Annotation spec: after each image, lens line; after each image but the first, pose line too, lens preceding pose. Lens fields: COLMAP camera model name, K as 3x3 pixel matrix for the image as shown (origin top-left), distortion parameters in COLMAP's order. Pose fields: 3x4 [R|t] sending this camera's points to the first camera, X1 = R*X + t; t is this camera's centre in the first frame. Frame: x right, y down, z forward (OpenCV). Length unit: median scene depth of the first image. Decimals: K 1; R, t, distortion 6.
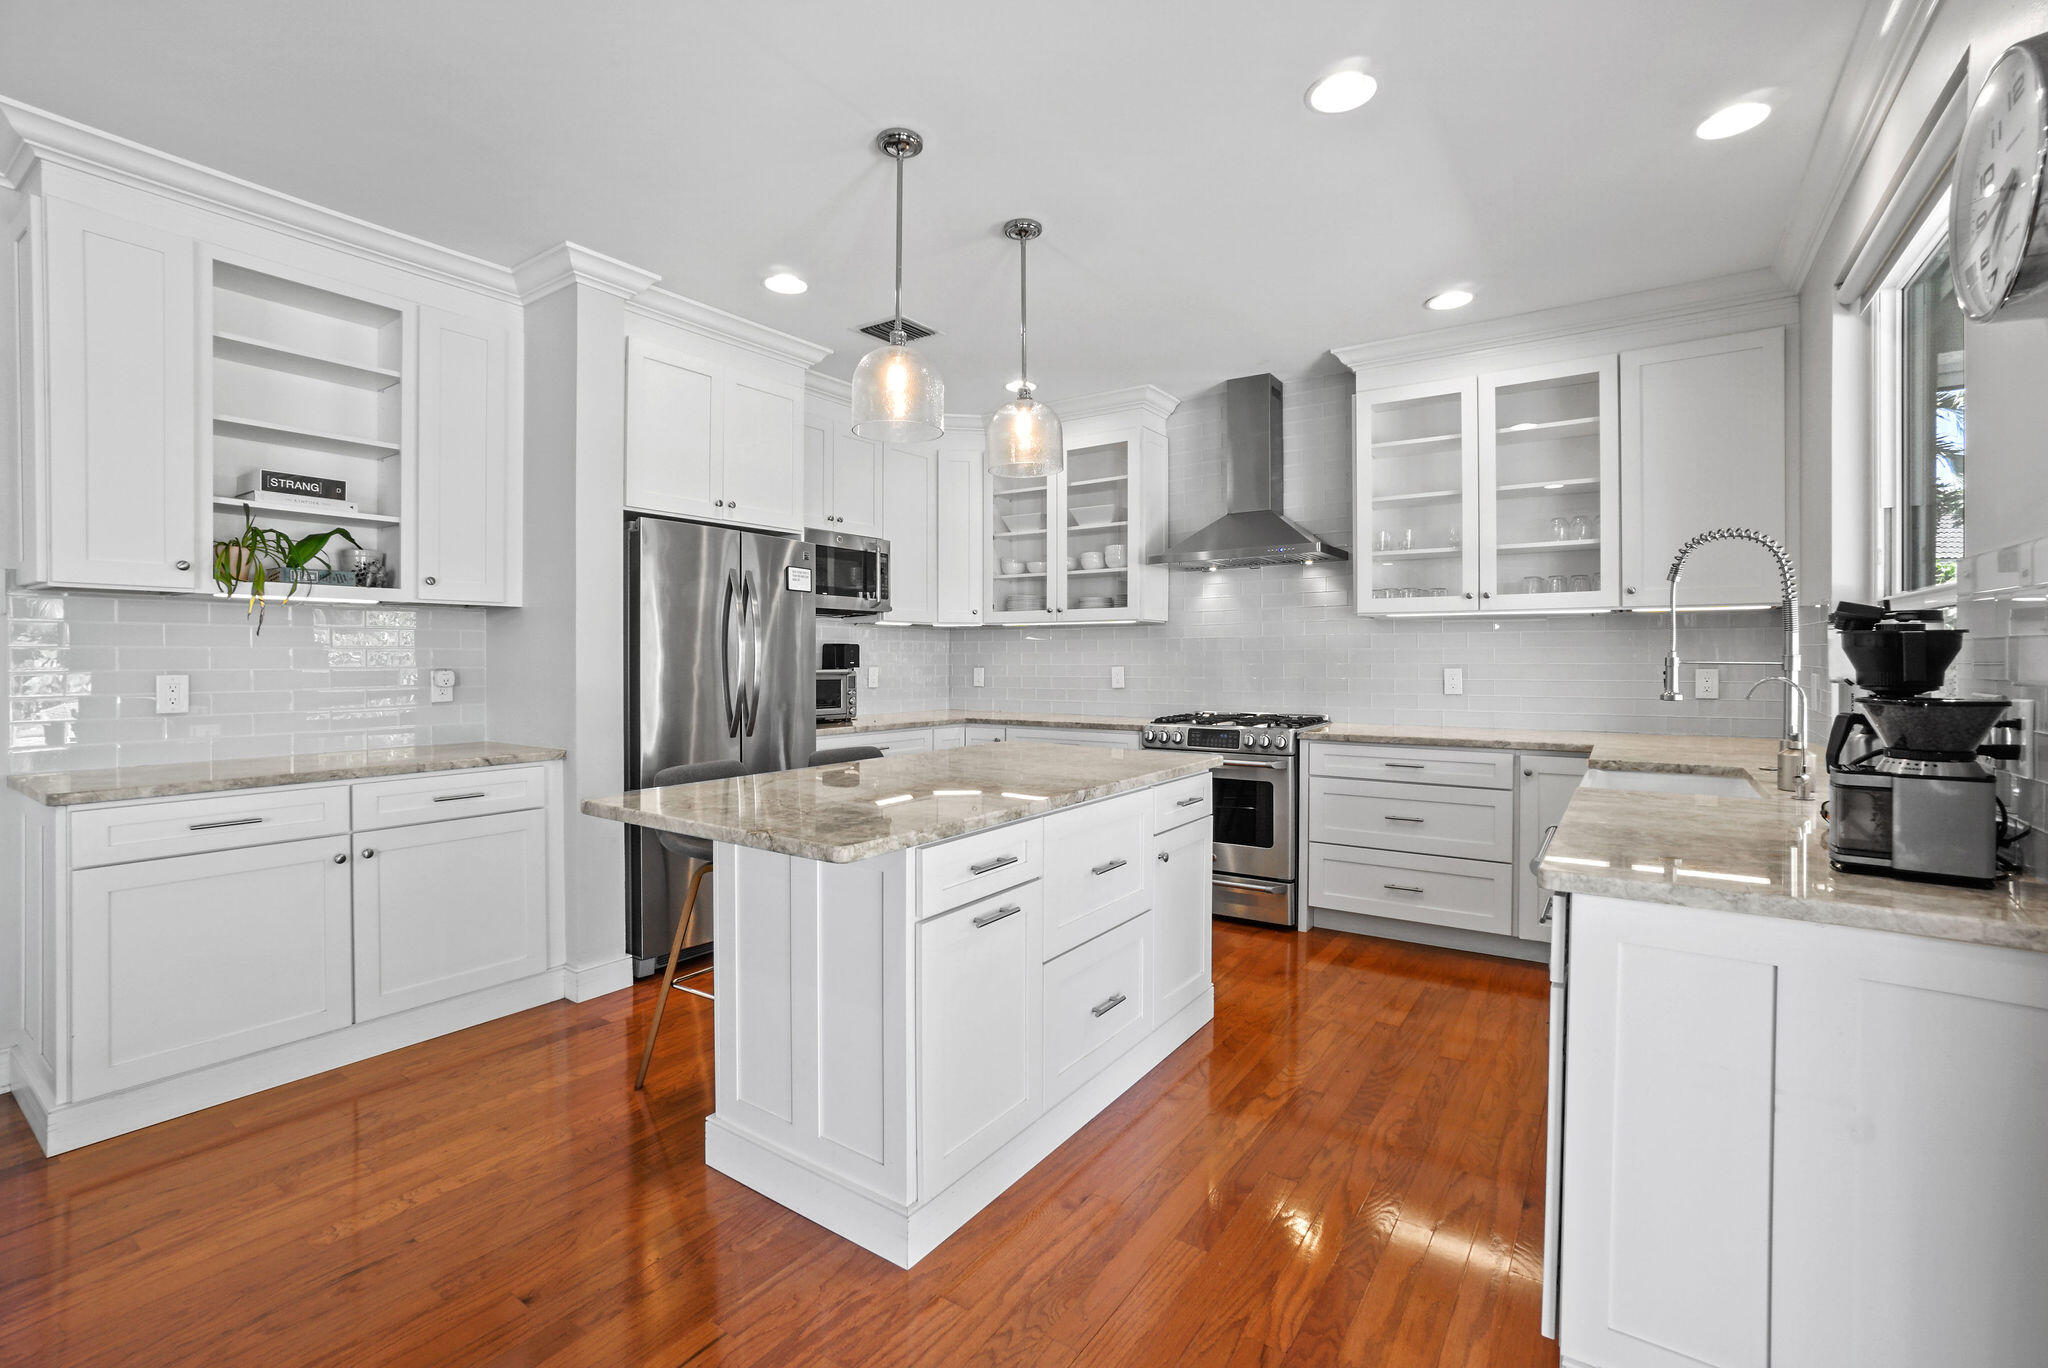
lens RADIAL K [[905.5, 0, 1015.8], [0, 905.5, 662.1], [0, 0, 1]] dist [-0.048018, 0.020322]
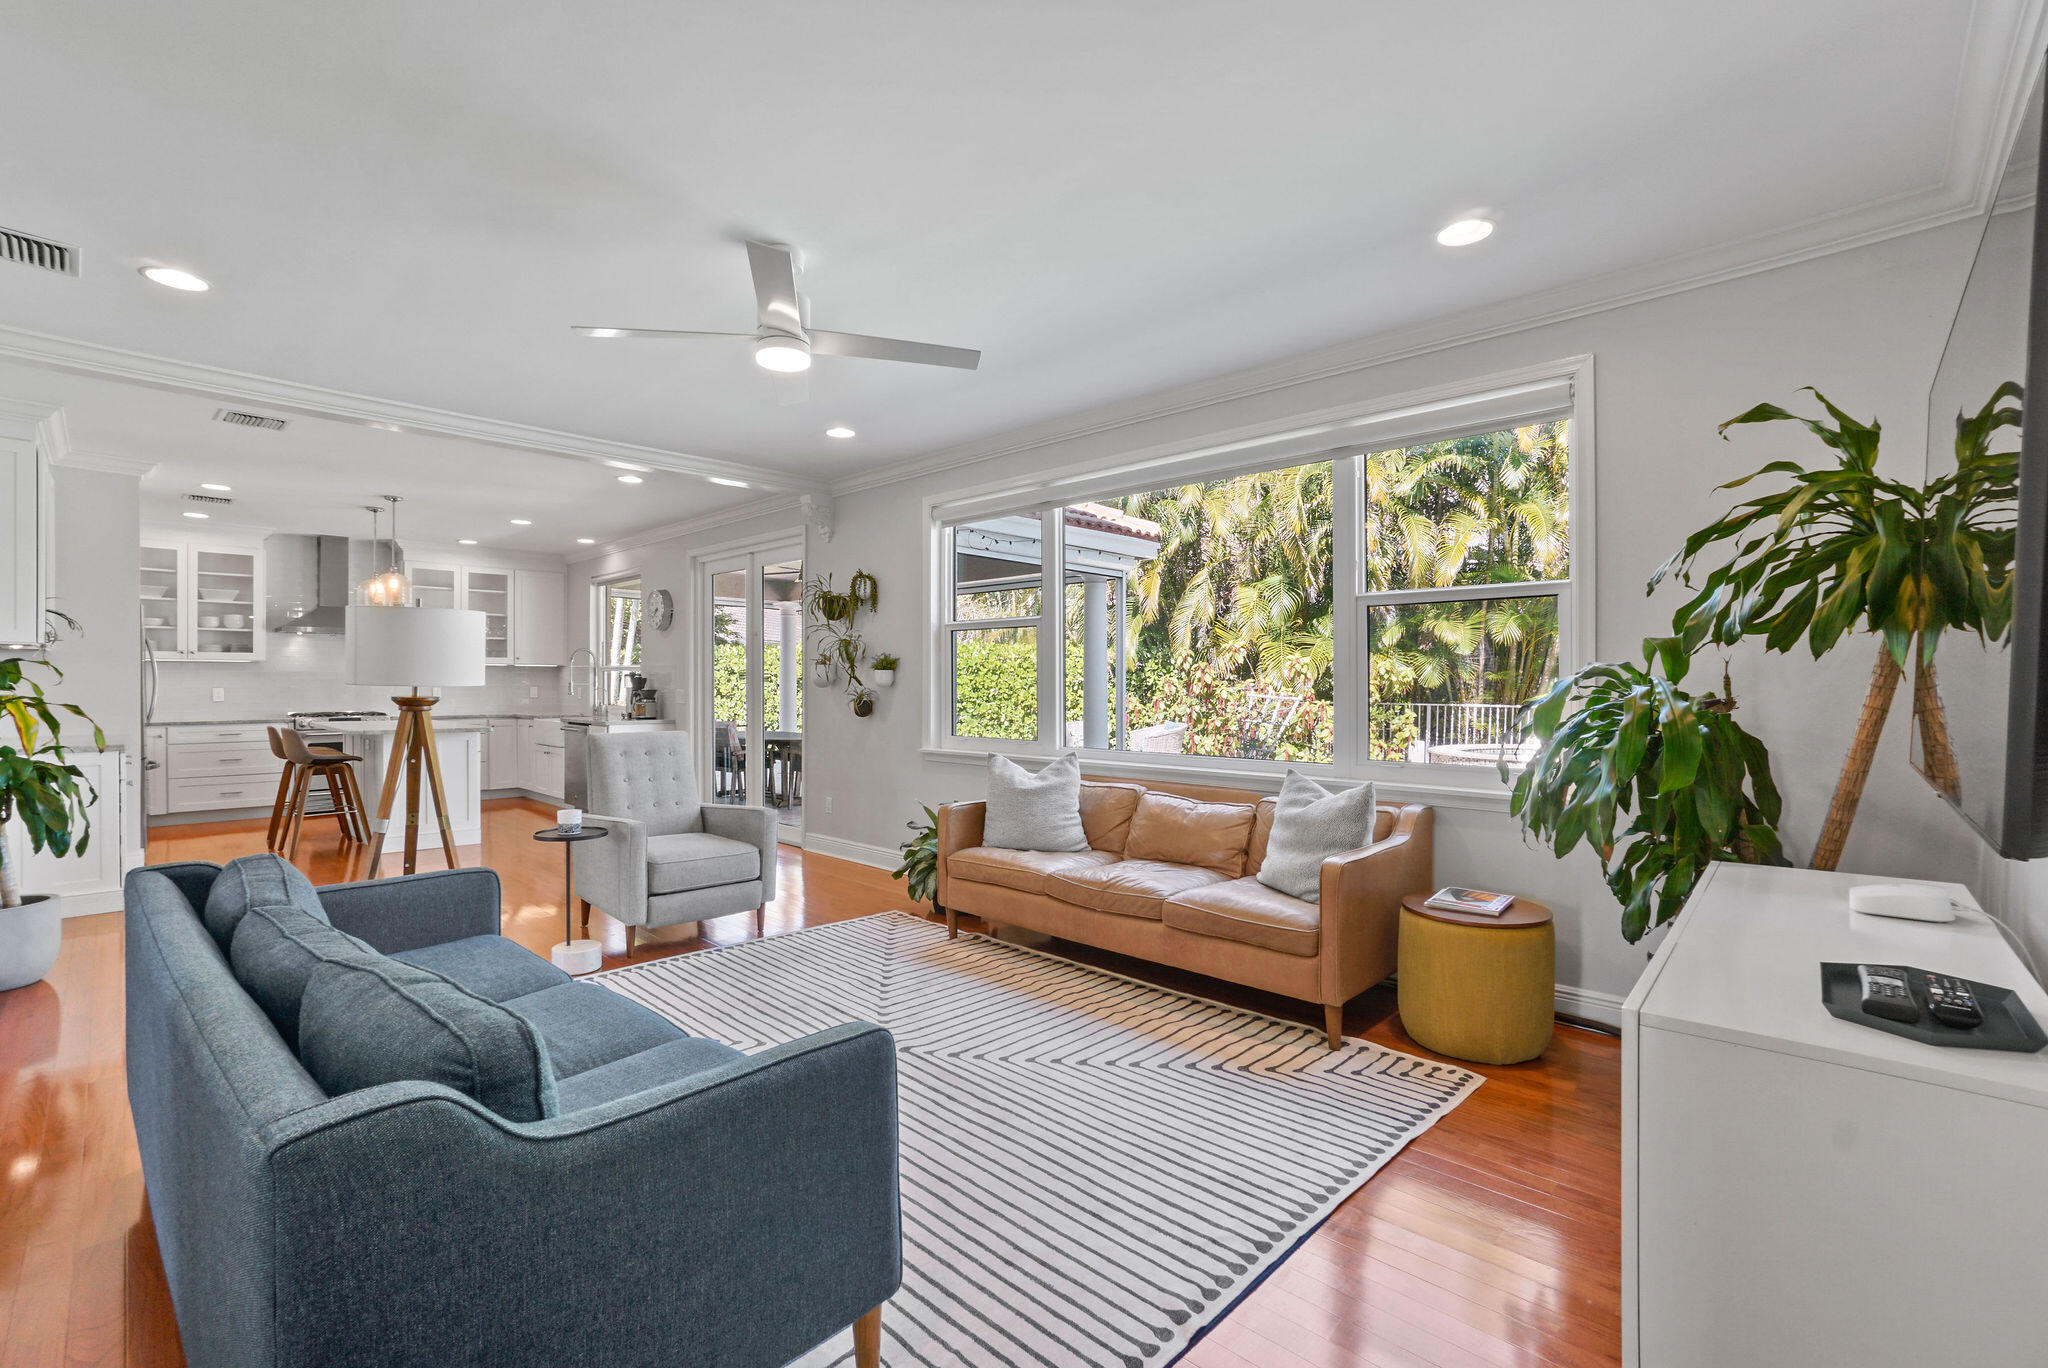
lens RADIAL K [[897.9, 0, 1008.3], [0, 897.9, 683.3], [0, 0, 1]] dist [-0.047834, 0.019348]
pose [[0.164565, -0.000258, 0.986366, -1.727046], [0.004124, 0.999991, -0.000426, 0.004194], [-0.986358, 0.004138, 0.164564, -0.923625]]
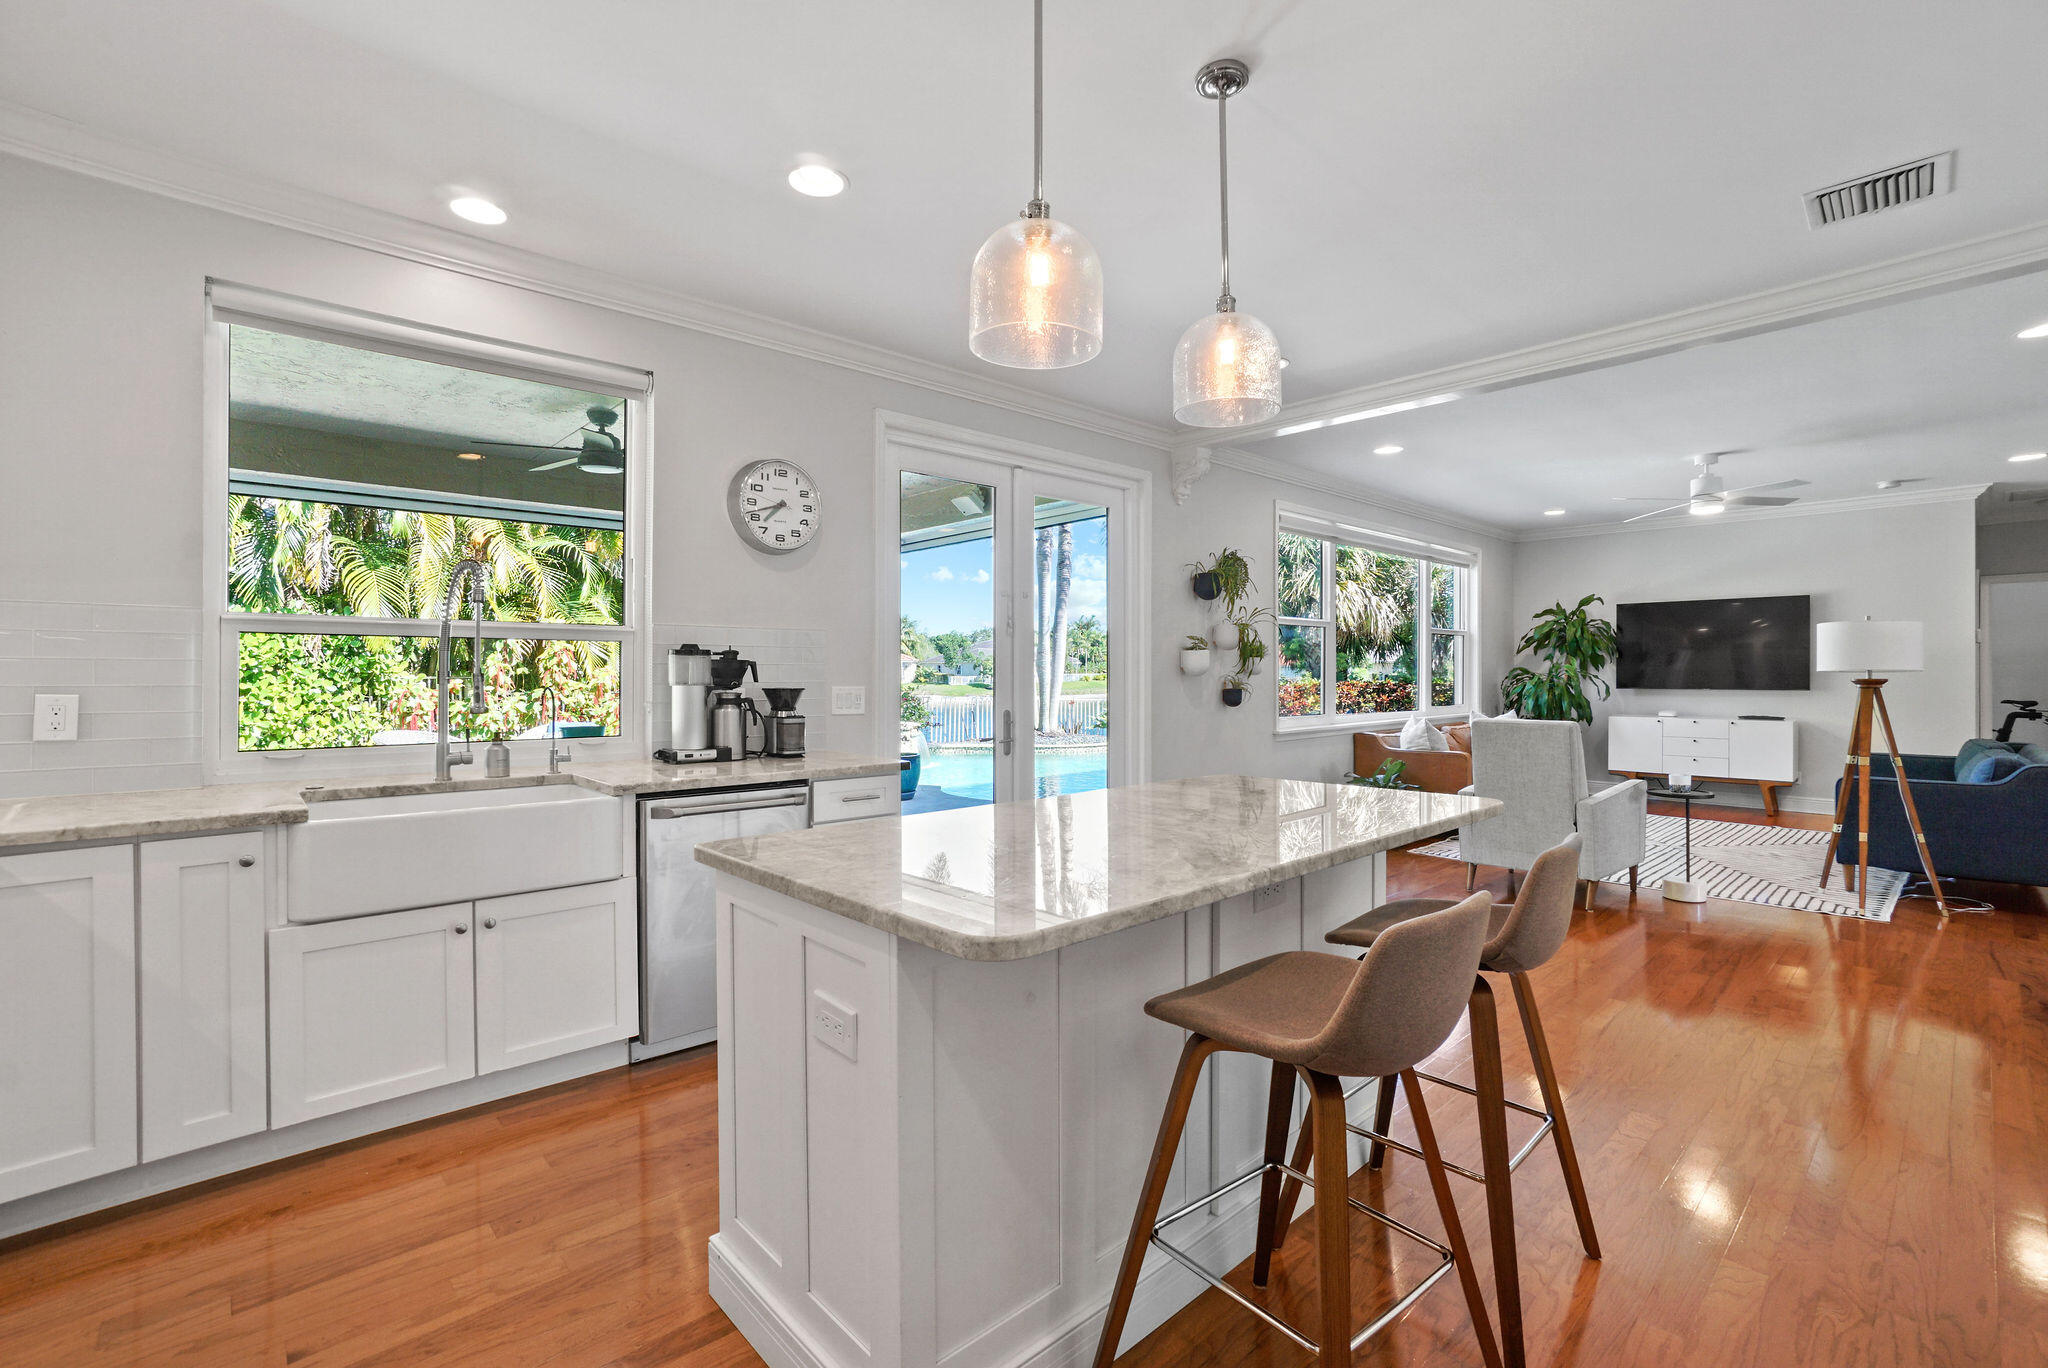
lens RADIAL K [[905.5, 0, 1015.8], [0, 905.5, 662.1], [0, 0, 1]] dist [-0.048018, 0.020322]
pose [[-0.974610, 0.004264, 0.223867, -0.089737], [0.003716, 0.999989, -0.002867, -0.009212], [-0.223877, -0.001963, -0.974616, 1.286362]]
